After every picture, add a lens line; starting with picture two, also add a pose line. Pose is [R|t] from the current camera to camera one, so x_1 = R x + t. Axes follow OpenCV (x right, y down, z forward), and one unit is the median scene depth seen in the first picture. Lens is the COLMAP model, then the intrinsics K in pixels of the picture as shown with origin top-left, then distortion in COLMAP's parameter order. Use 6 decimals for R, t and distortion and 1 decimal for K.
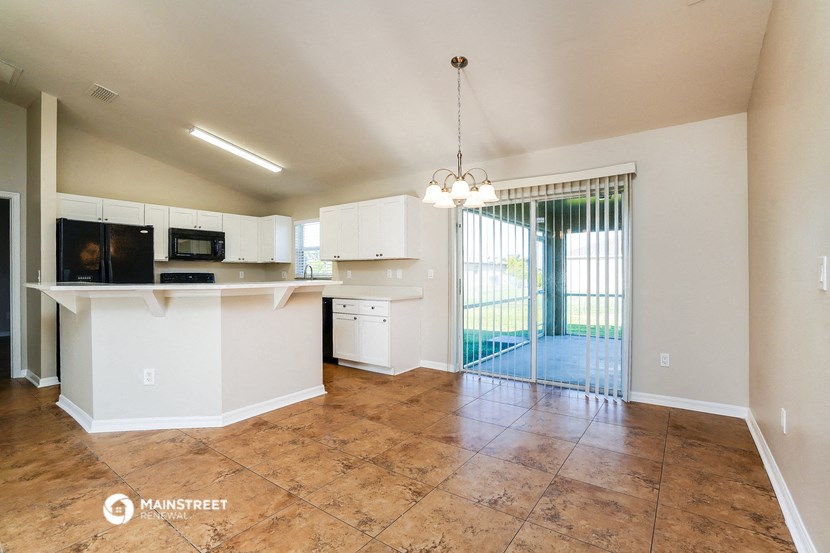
lens RADIAL K [[379.6, 0, 415.2], [0, 379.6, 274.7], [0, 0, 1]] dist [0.002405, 0.001318]
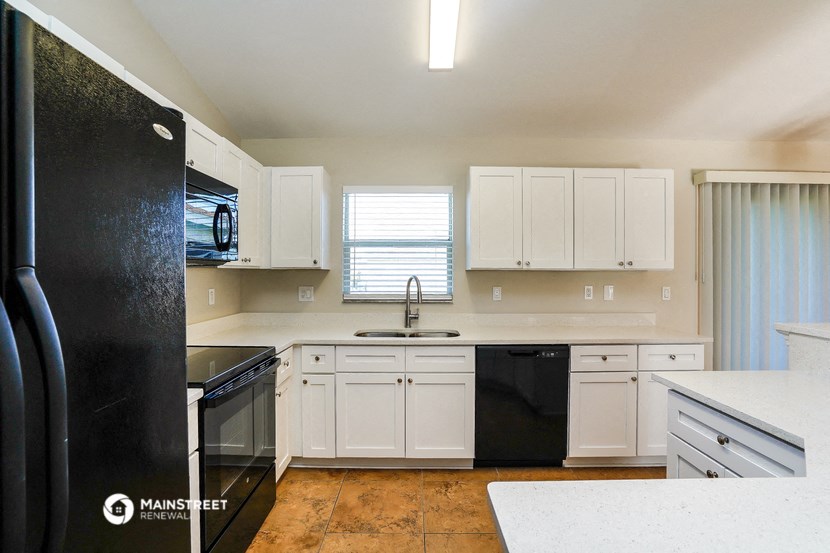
lens RADIAL K [[379.6, 0, 416.5], [0, 379.6, 278.9], [0, 0, 1]] dist [0.002405, 0.001318]
pose [[0.801302, -0.006004, 0.598230, -0.692407], [-0.002977, 0.999897, 0.014023, -0.034084], [-0.598252, -0.013017, 0.801202, 0.711515]]
